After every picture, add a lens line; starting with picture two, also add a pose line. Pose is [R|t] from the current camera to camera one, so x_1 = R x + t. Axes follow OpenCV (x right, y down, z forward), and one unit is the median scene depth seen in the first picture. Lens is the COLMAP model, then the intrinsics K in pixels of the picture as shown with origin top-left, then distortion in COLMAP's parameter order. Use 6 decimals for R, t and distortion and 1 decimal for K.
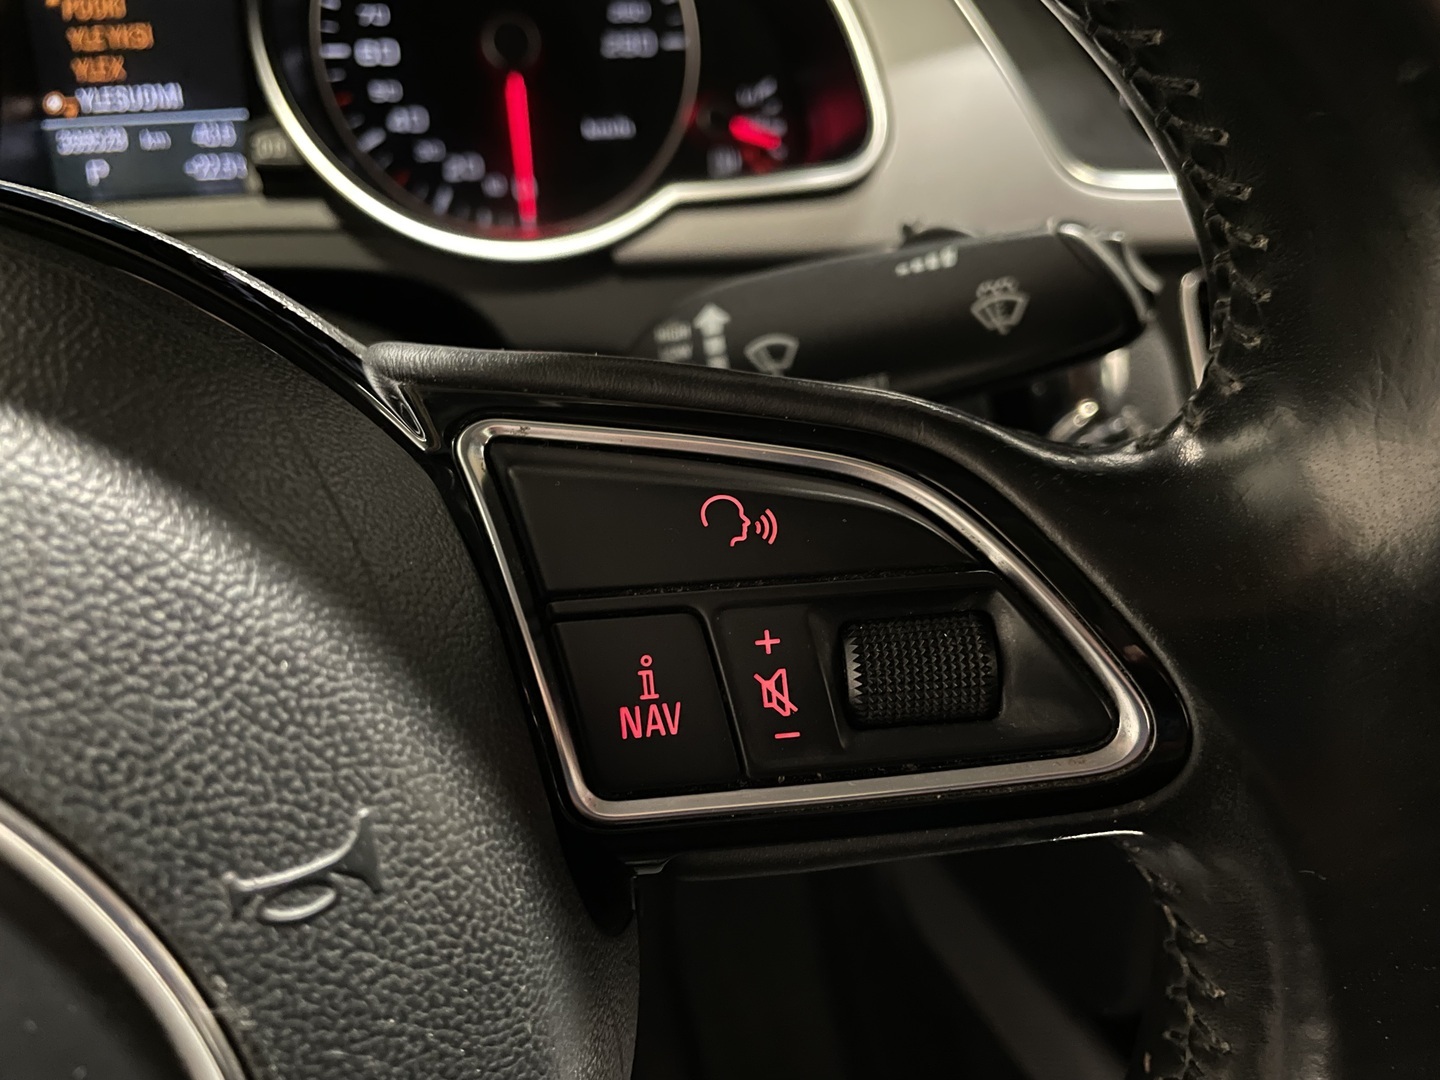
lens RADIAL K [[1128.6, 0, 726.7], [0, 1128.6, 539.1], [0, 0, 1]] dist [0.082984, -0.142567]
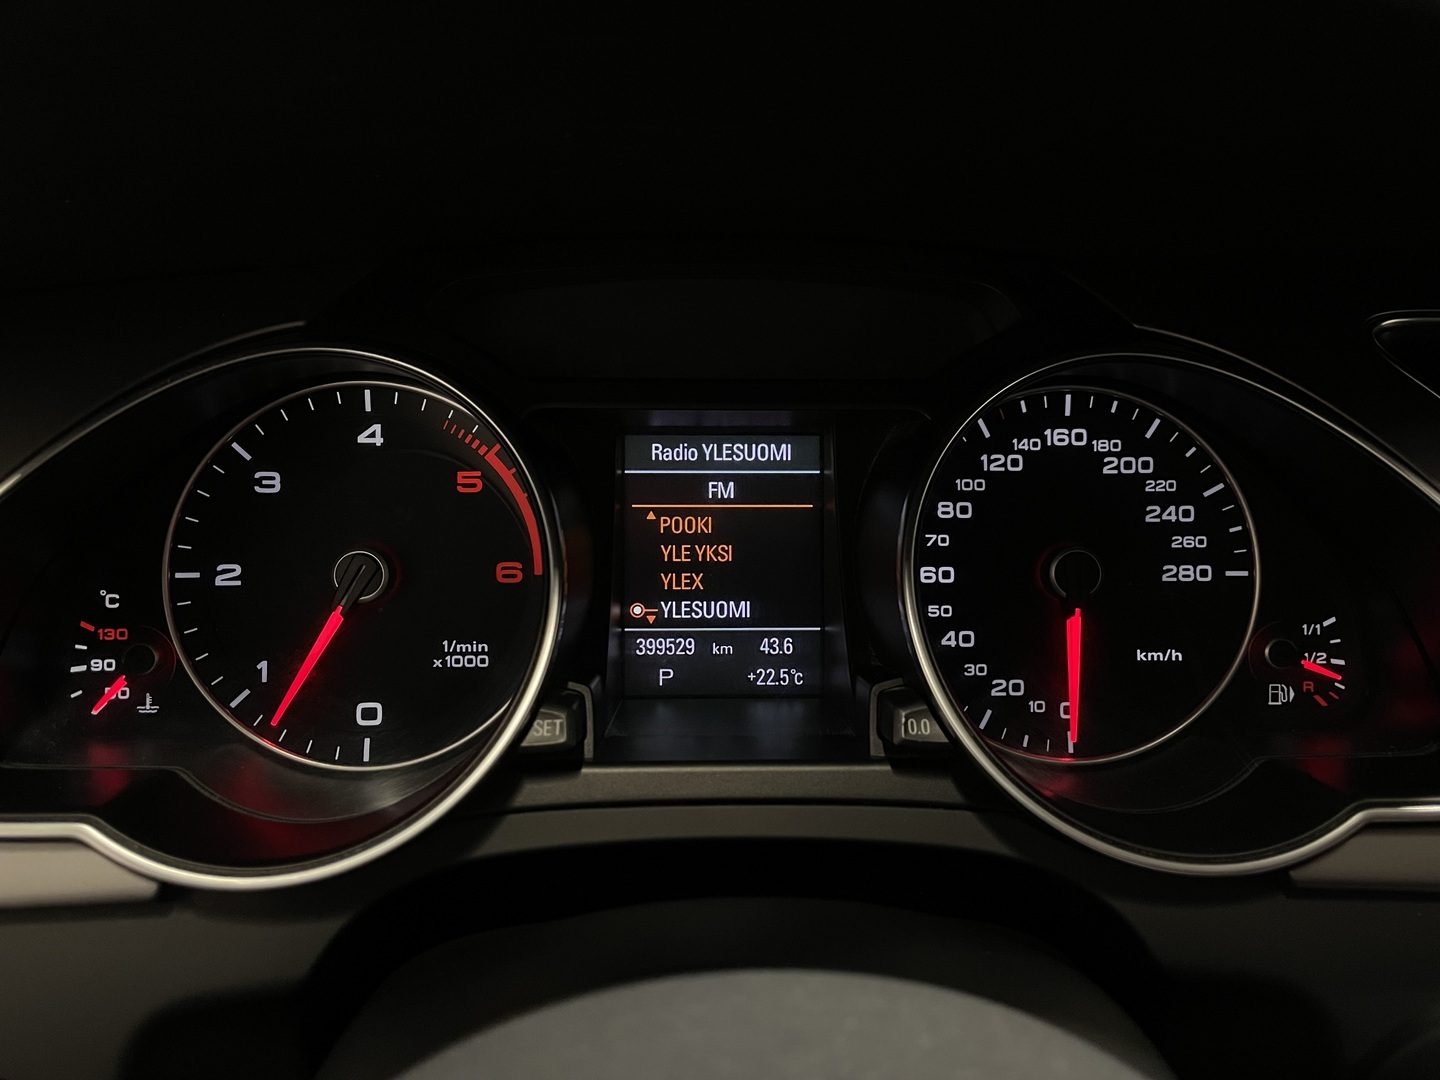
lens RADIAL K [[1087.6, 0, 720.0], [0, 1087.6, 540.0], [0, 0, 1]] dist [0.079732, -0.144453]
pose [[0.977800, 0.059886, -0.200799, -0.379830], [-0.111265, 0.960419, -0.255374, -0.235301], [0.177558, 0.272046, 0.945761, 0.051441]]
